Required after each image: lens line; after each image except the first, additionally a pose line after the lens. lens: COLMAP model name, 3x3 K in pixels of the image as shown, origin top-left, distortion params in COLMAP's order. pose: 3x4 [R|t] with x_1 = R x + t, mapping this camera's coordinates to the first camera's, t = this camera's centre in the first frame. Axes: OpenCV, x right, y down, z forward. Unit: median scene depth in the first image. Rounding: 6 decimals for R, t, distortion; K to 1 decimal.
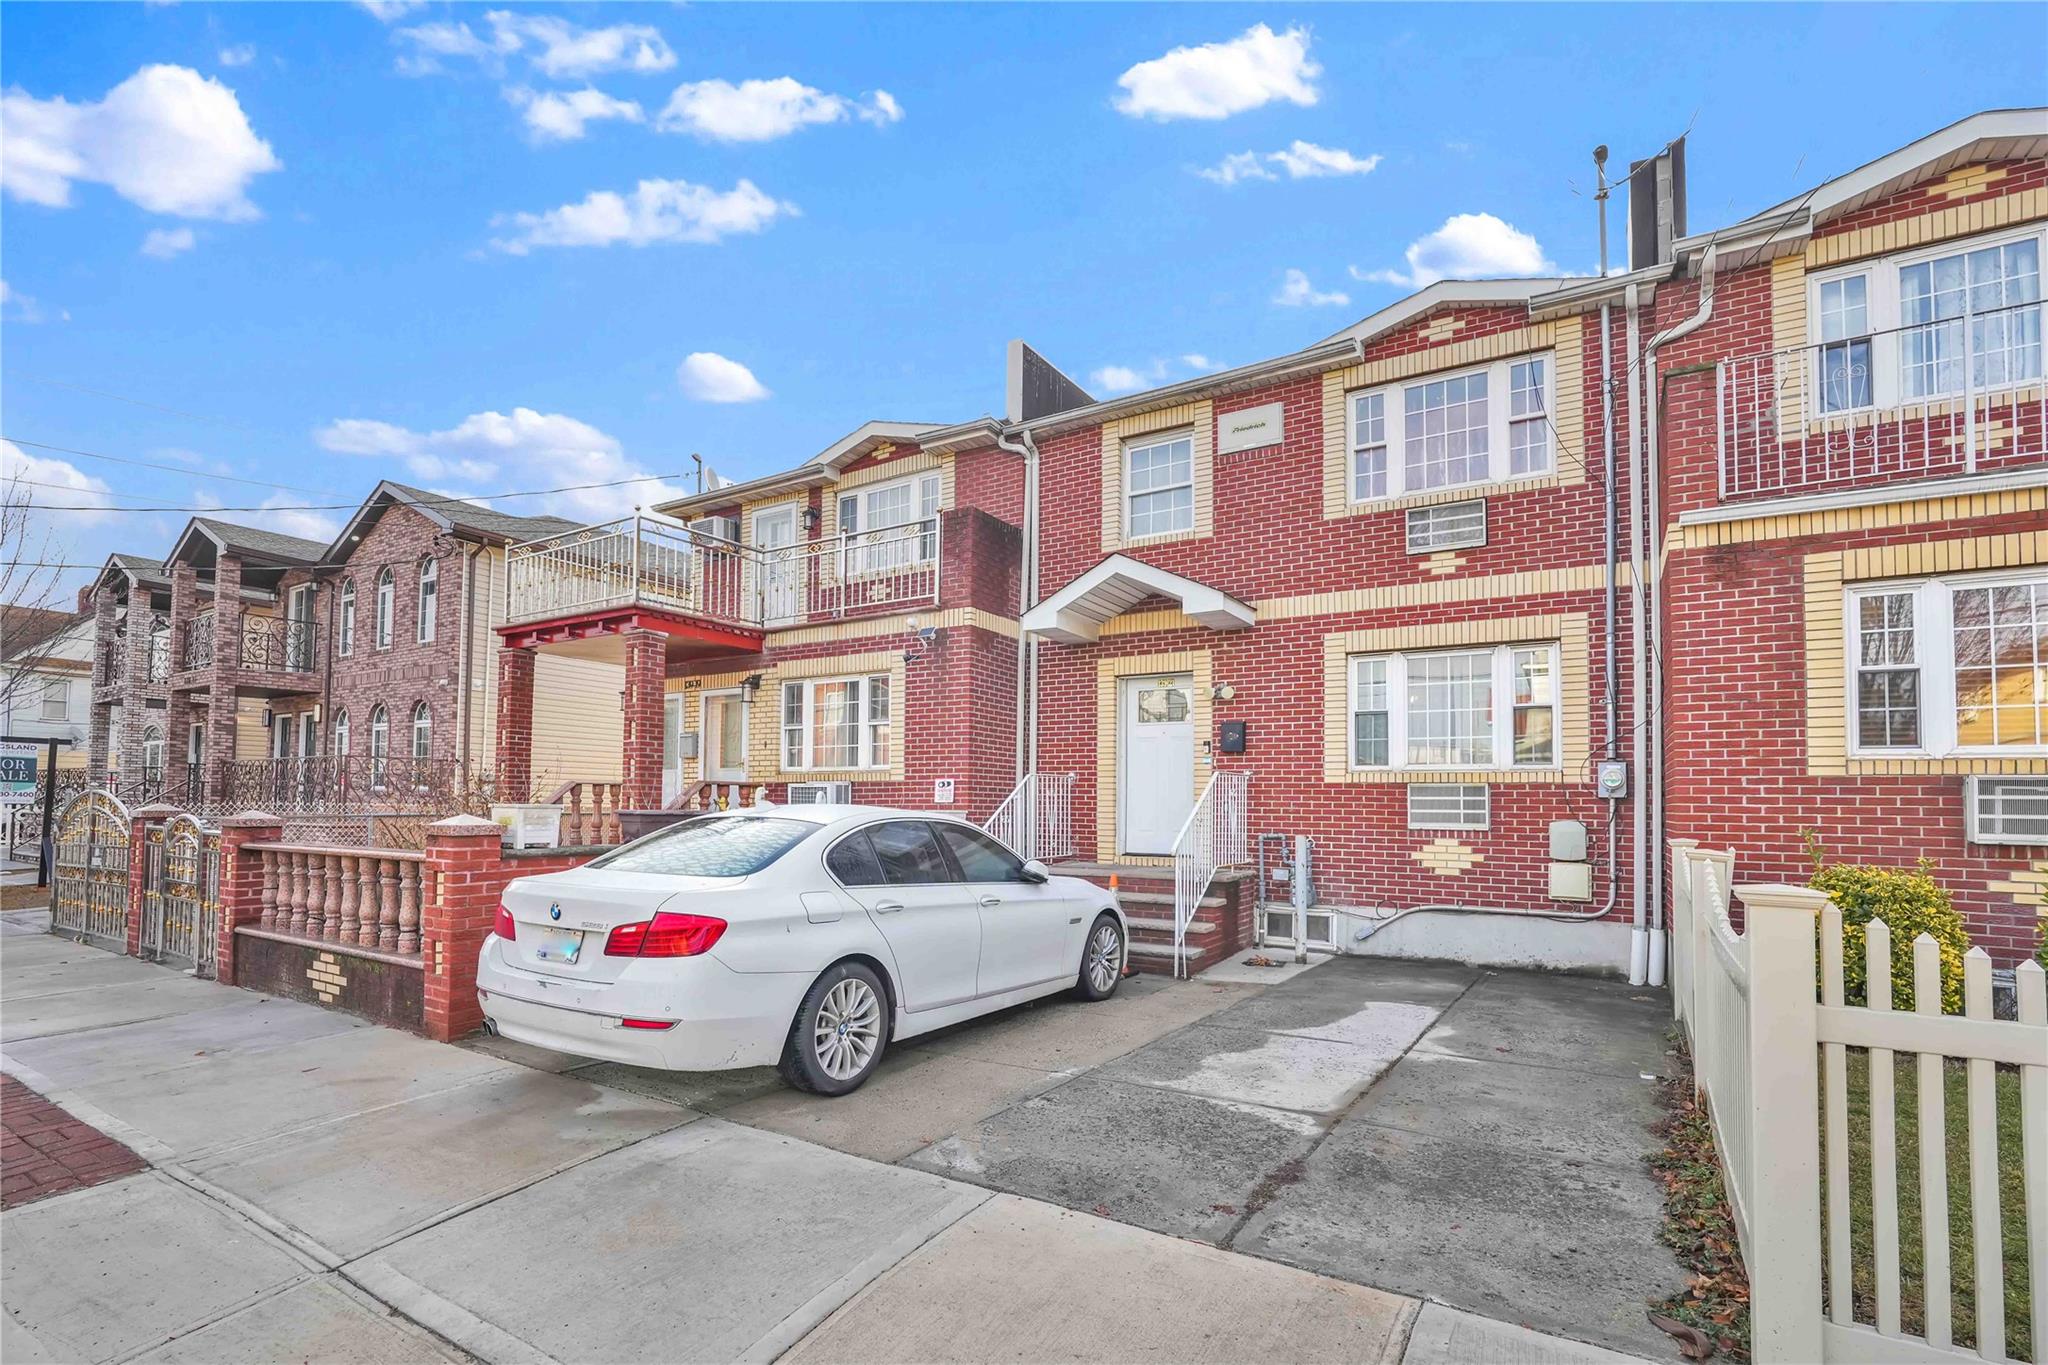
lens RADIAL K [[955.0, 0, 1021.4], [0, 955.0, 764.1], [0, 0, 1]] dist [-0.015007, 0.009055]
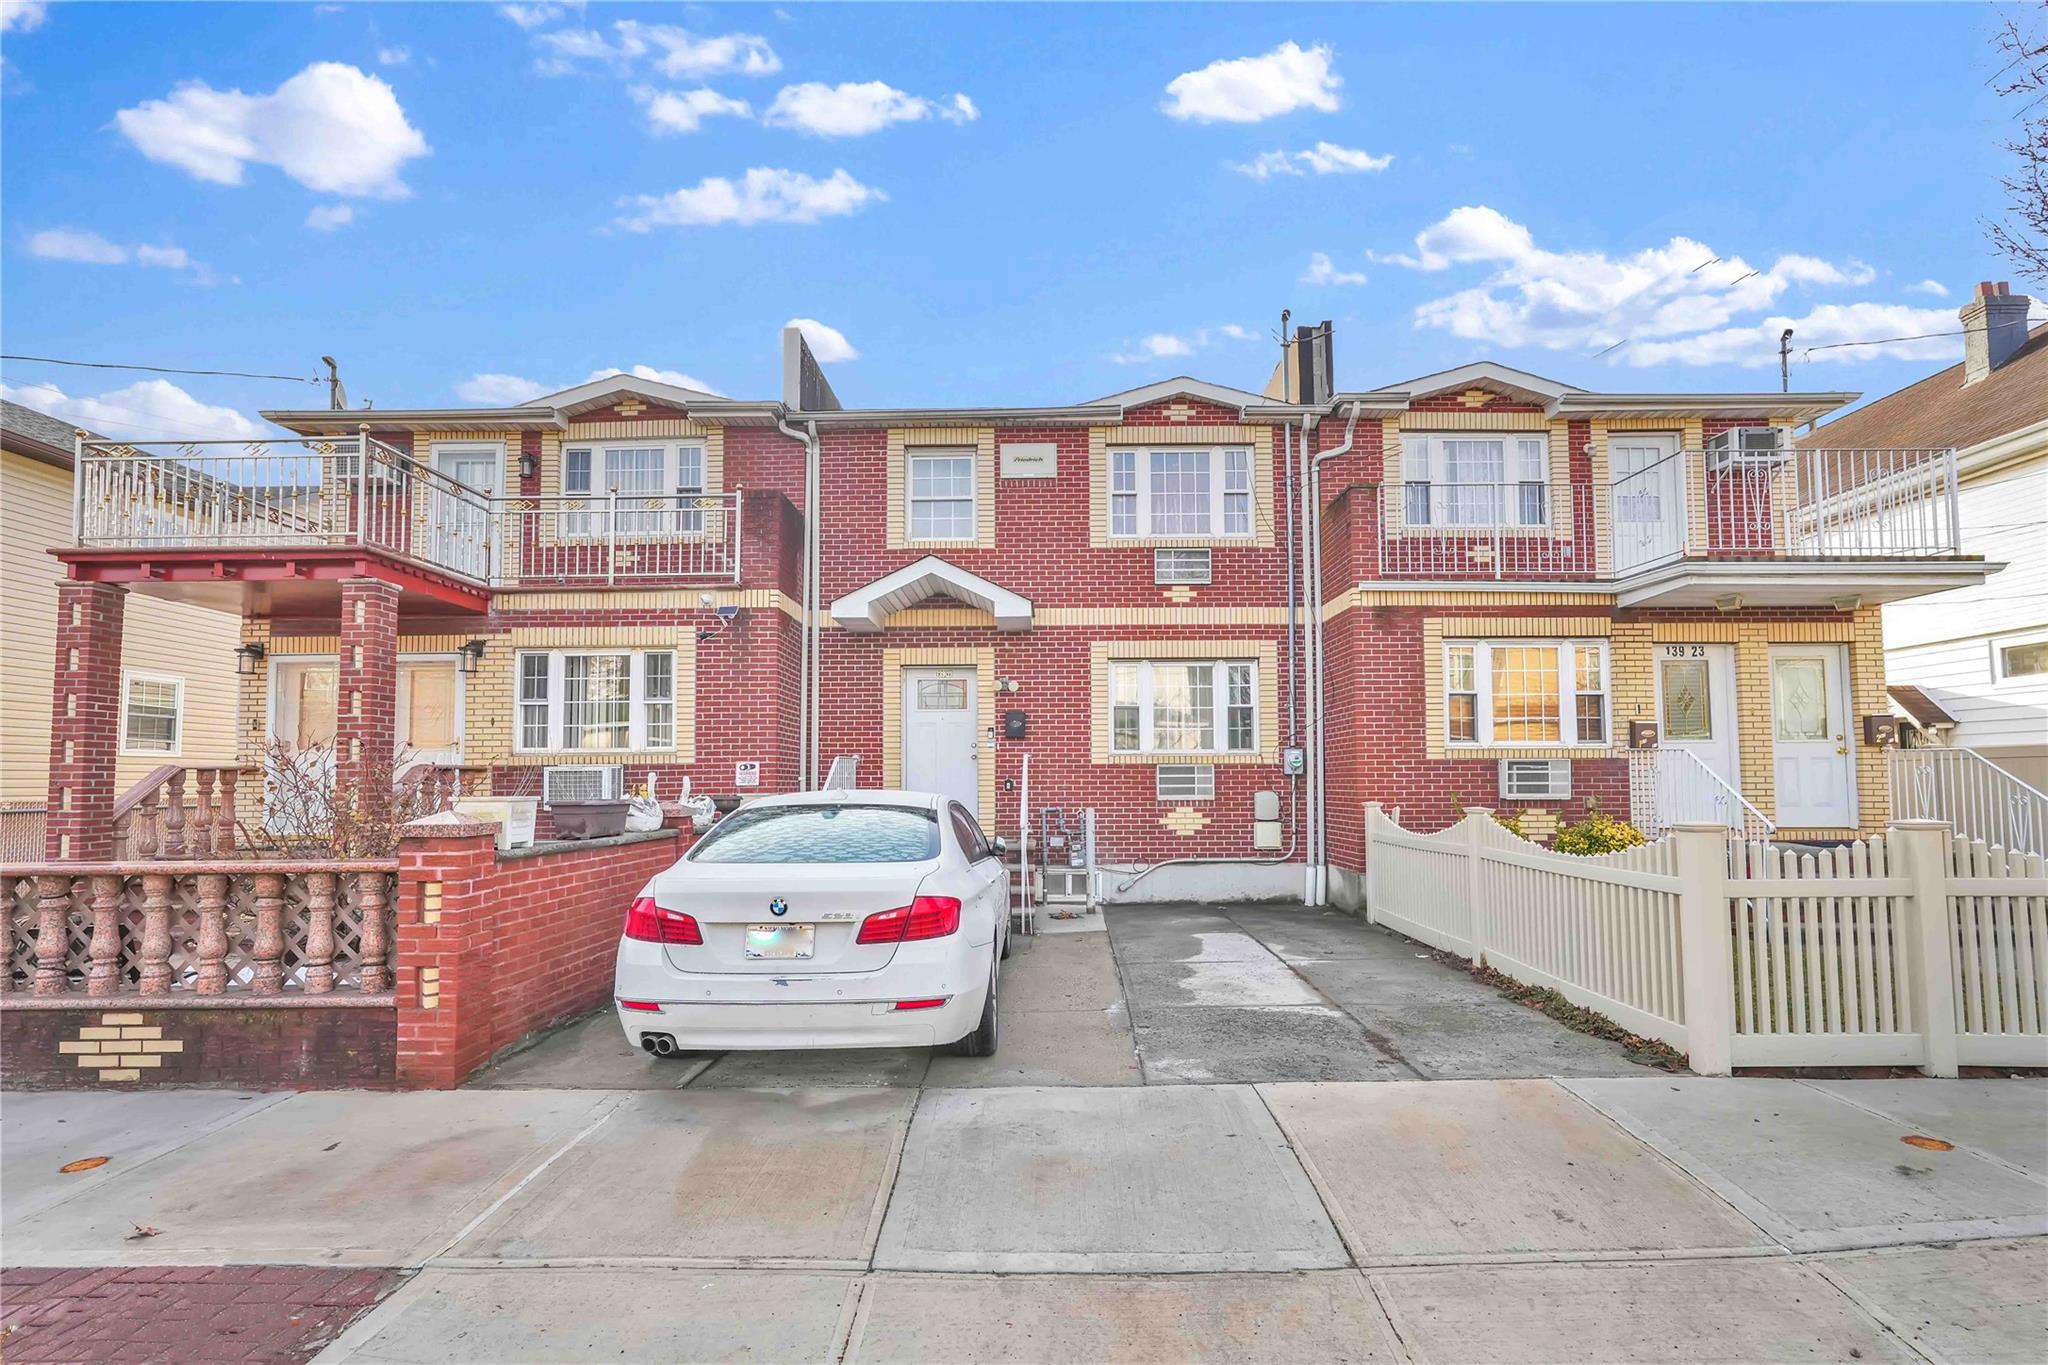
lens RADIAL K [[935.2, 0, 1047.1], [0, 935.2, 730.2], [0, 0, 1]] dist [-0.015523, 0.008454]
pose [[0.845197, 0.013992, 0.534272, -0.396925], [-0.007893, 0.999875, -0.013699, -0.007220], [-0.534397, 0.007362, 0.845201, 0.026436]]
